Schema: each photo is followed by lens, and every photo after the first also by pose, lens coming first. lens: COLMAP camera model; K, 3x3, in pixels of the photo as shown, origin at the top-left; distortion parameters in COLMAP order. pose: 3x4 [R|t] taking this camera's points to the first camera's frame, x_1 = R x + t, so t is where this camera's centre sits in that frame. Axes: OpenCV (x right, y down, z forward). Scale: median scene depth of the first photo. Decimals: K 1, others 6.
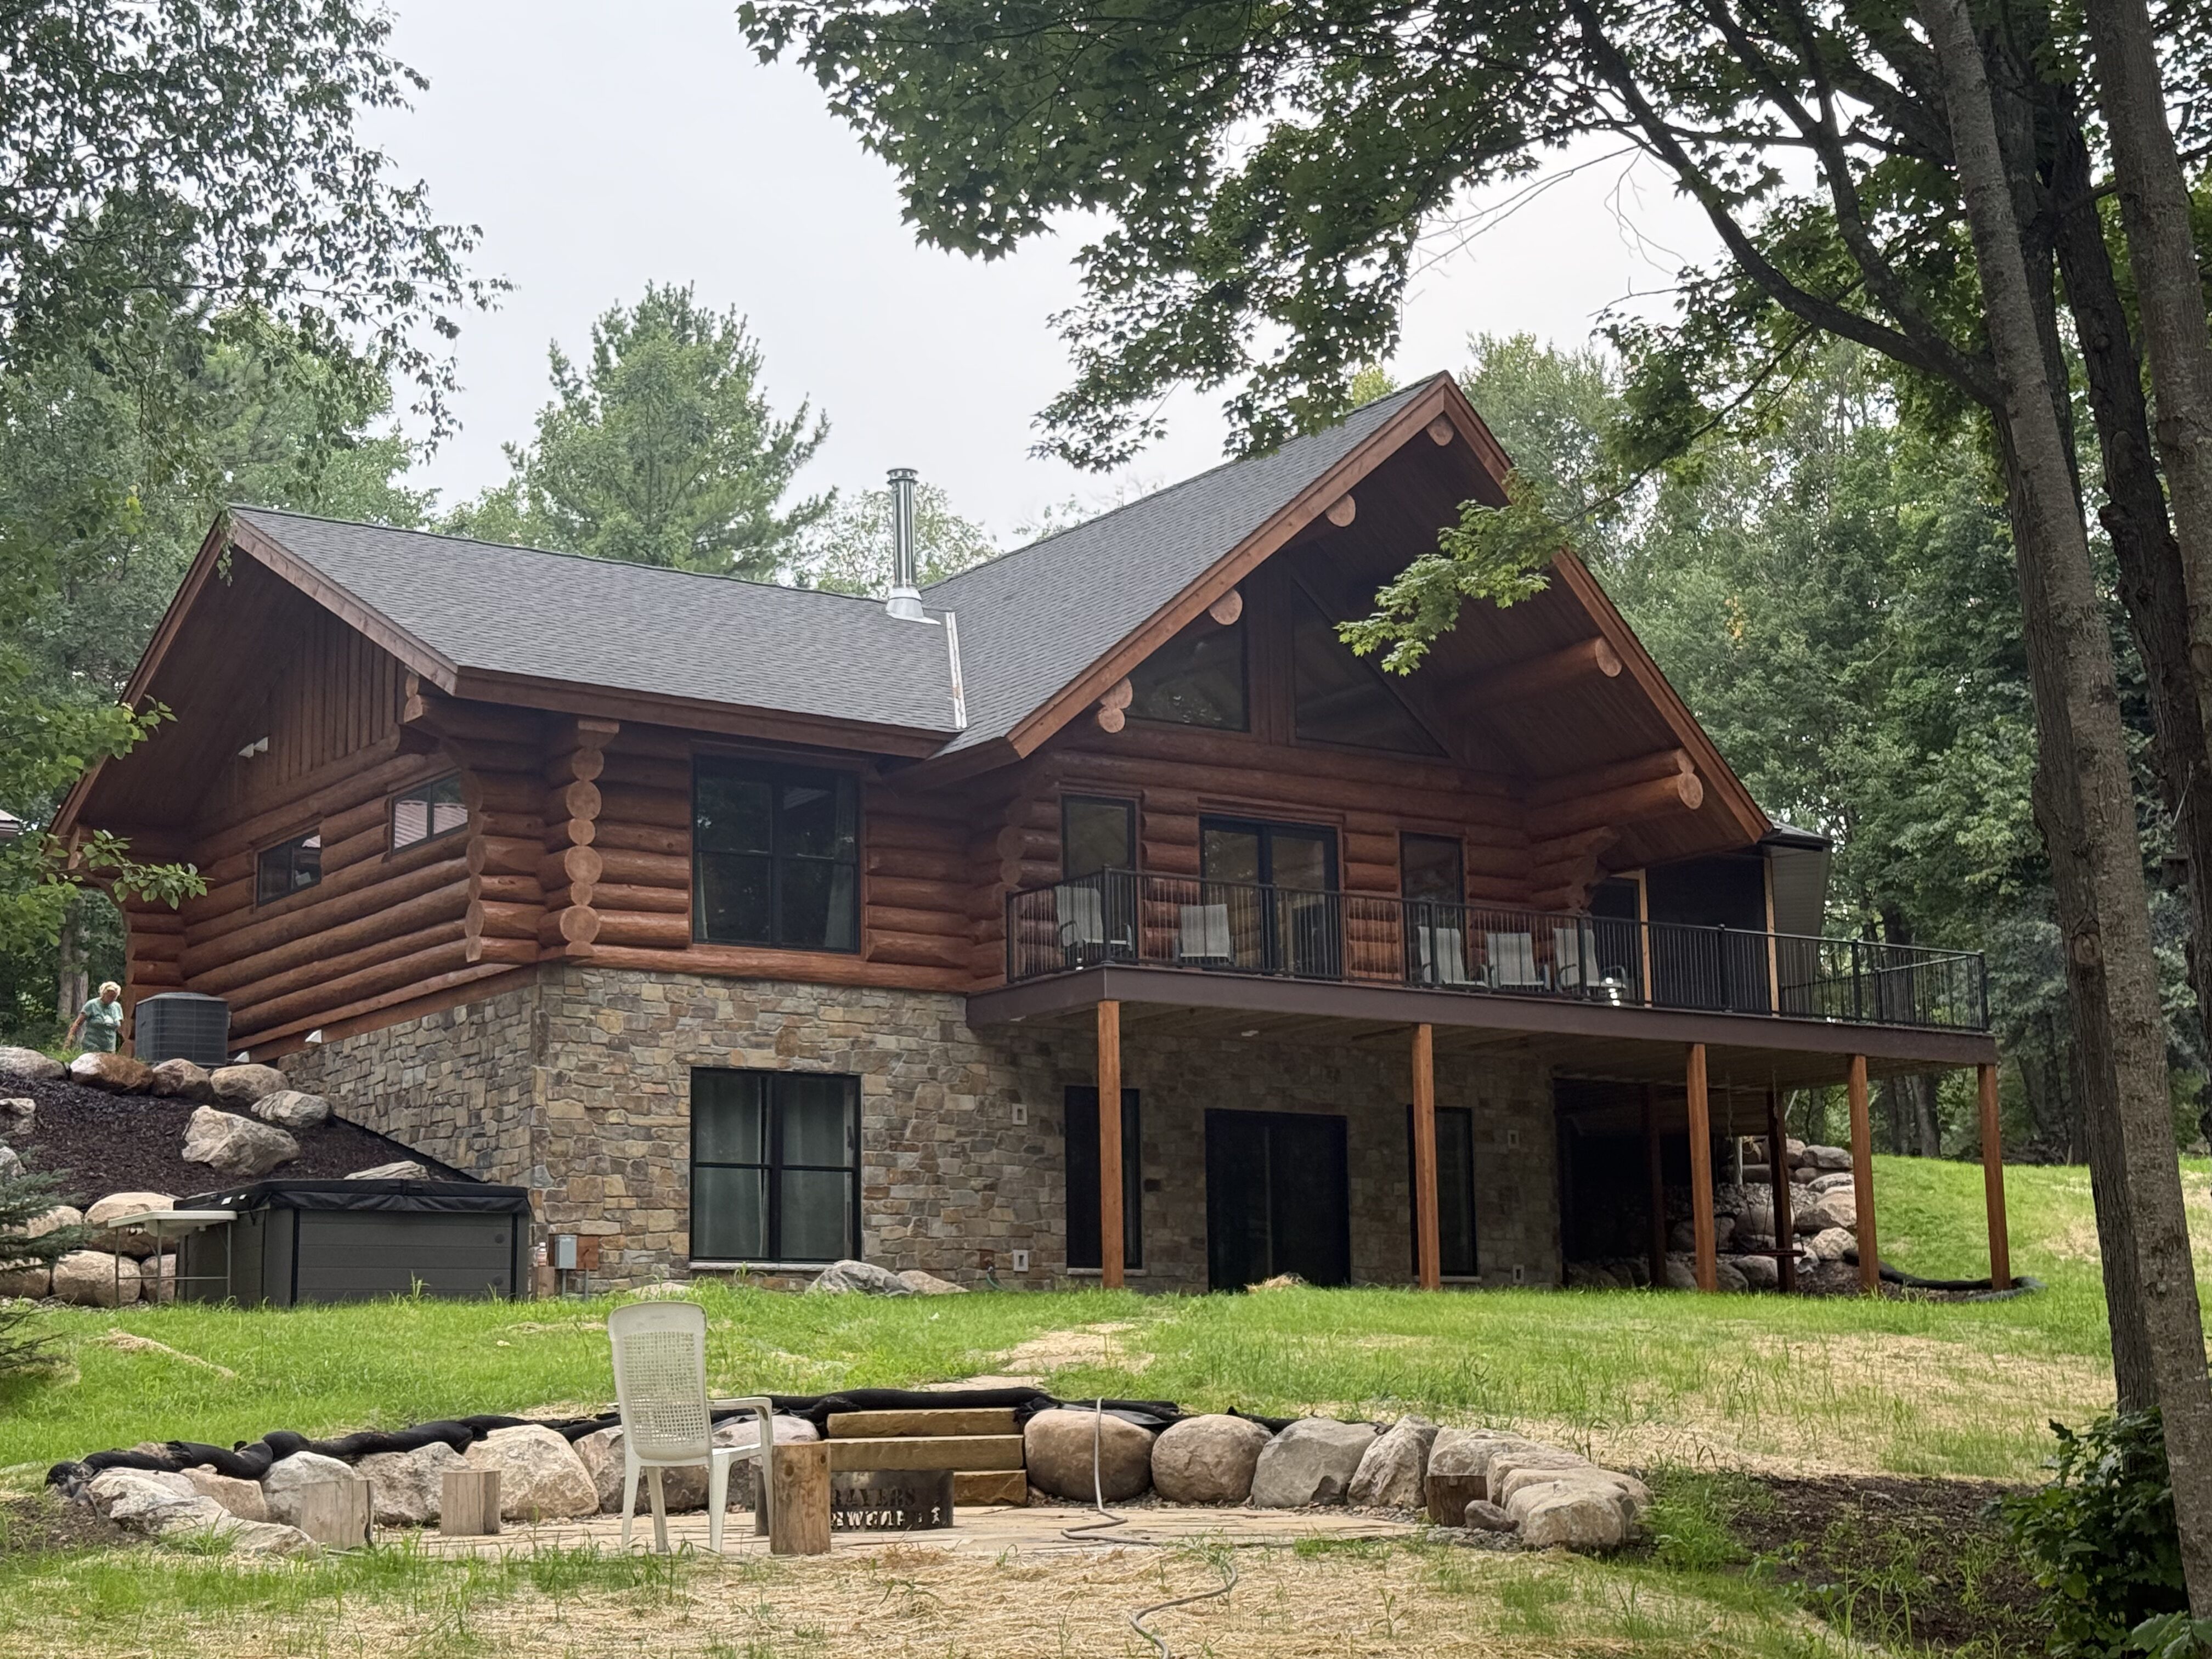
lens RADIAL K [[3331.6, 0, 1106.0], [0, 3331.6, 829.5], [0, 0, 1]] dist [0.196711, -0.025749]
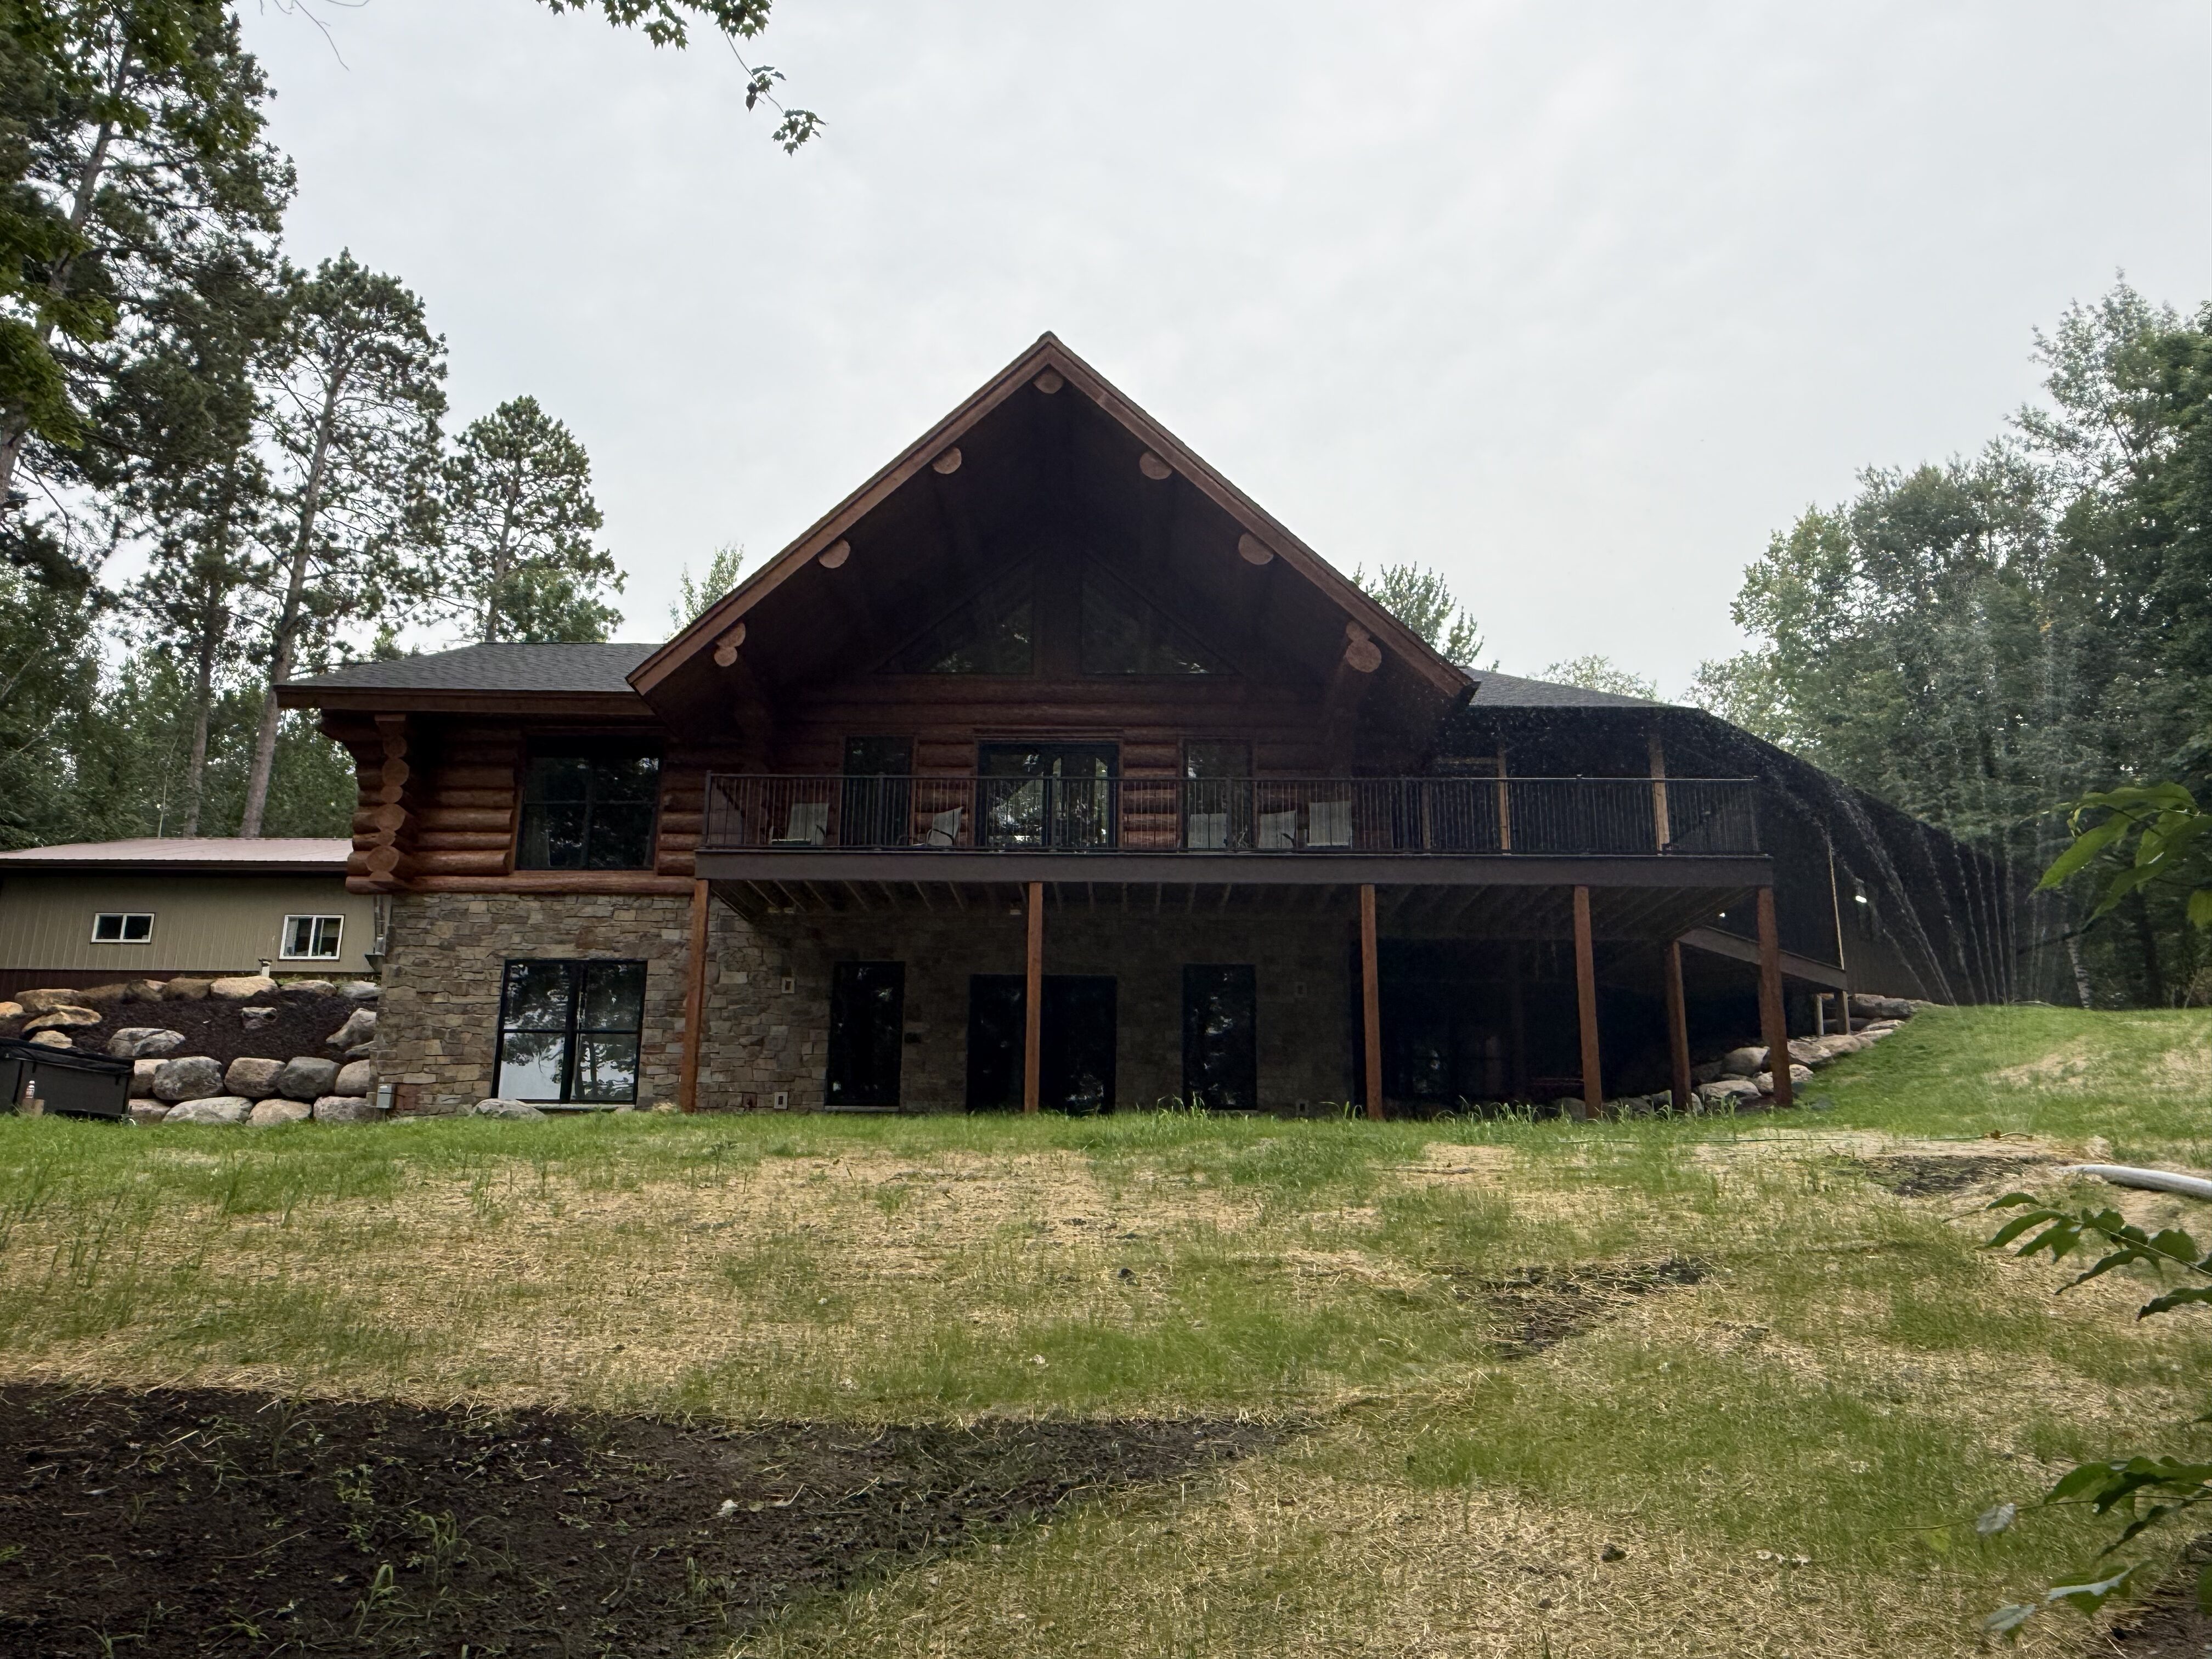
lens RADIAL K [[1492.9, 0, 1099.8], [0, 1492.9, 832.9], [0, 0, 1]] dist [0.003112, 0.000687]
pose [[0.820672, -0.118328, -0.559013, 0.410826], [0.080479, 0.992507, -0.091938, 0.092541], [0.565704, 0.030462, 0.824046, 0.616728]]
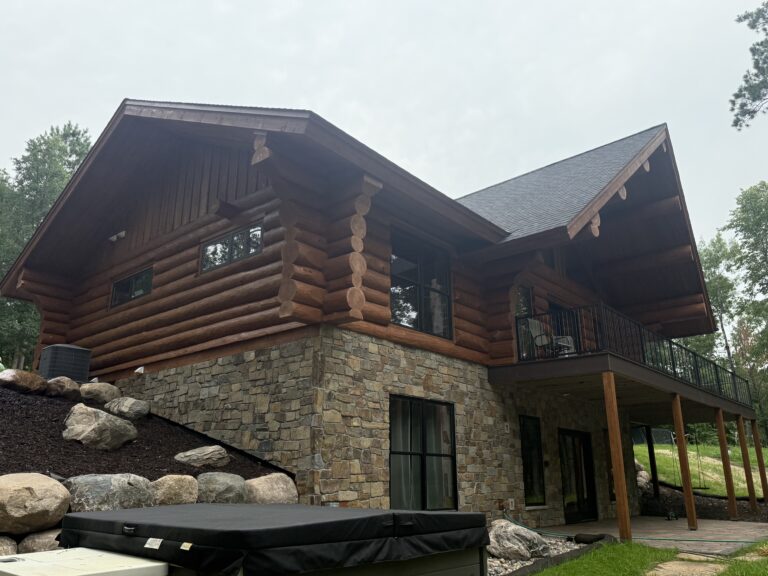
lens RADIAL K [[579.9, 0, 384.0], [0, 579.9, 288.0], [0, 0, 1]] dist [0.168103, -0.284619]
pose [[0.968718, 0.094232, 0.229577, -0.196007], [-0.063931, 0.988639, -0.136033, 0.056517], [-0.239788, 0.117100, 0.963737, 0.684164]]
